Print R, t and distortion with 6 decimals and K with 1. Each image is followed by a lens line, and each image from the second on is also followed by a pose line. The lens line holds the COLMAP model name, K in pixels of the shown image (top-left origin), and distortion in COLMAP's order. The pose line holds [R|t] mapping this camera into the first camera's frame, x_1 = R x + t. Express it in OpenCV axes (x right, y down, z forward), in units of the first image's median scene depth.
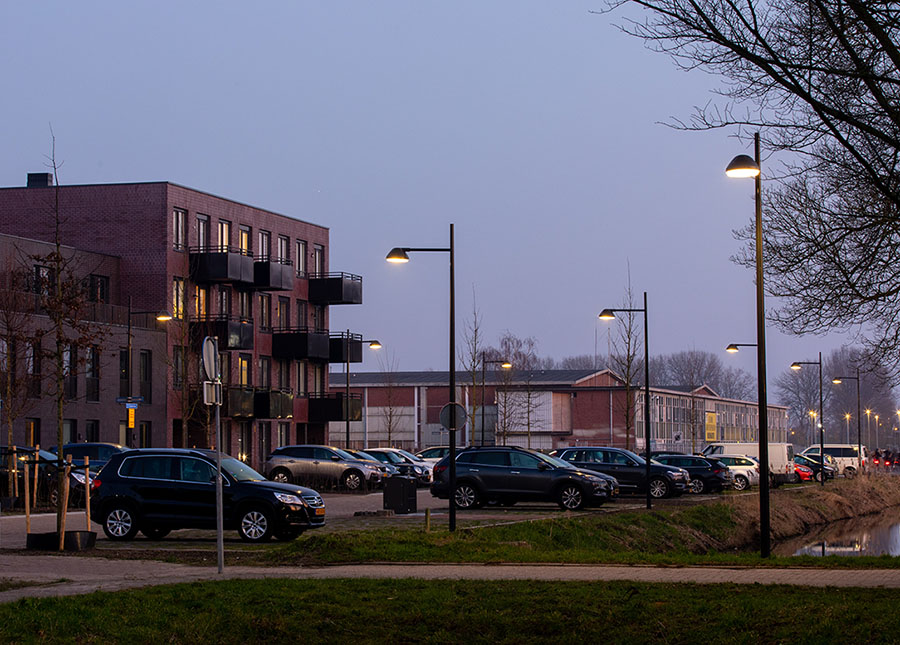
lens RADIAL K [[2519.3, 0, 437.2], [0, 2519.3, 298.0], [0, 0, 1]] dist [0.055743, 0.000000]
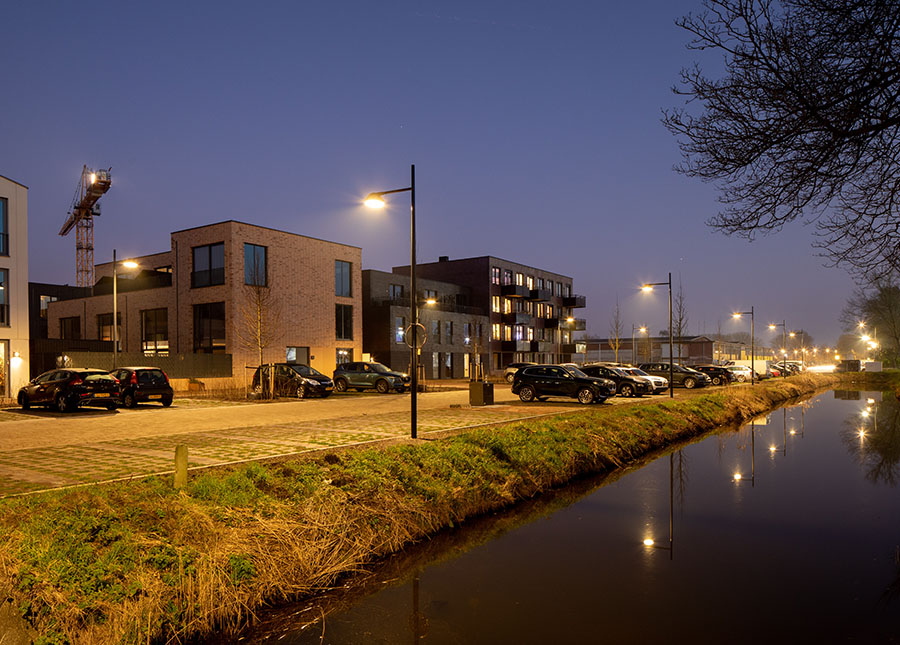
lens RADIAL K [[687.6, 0, 429.3], [0, 687.6, 367.0], [0, 0, 1]] dist [-0.000630, -0.001173]
pose [[0.946499, -0.003034, -0.322691, 0.052724], [0.023740, 0.997901, 0.060252, 0.020004], [0.321831, -0.064689, 0.944585, 0.332120]]
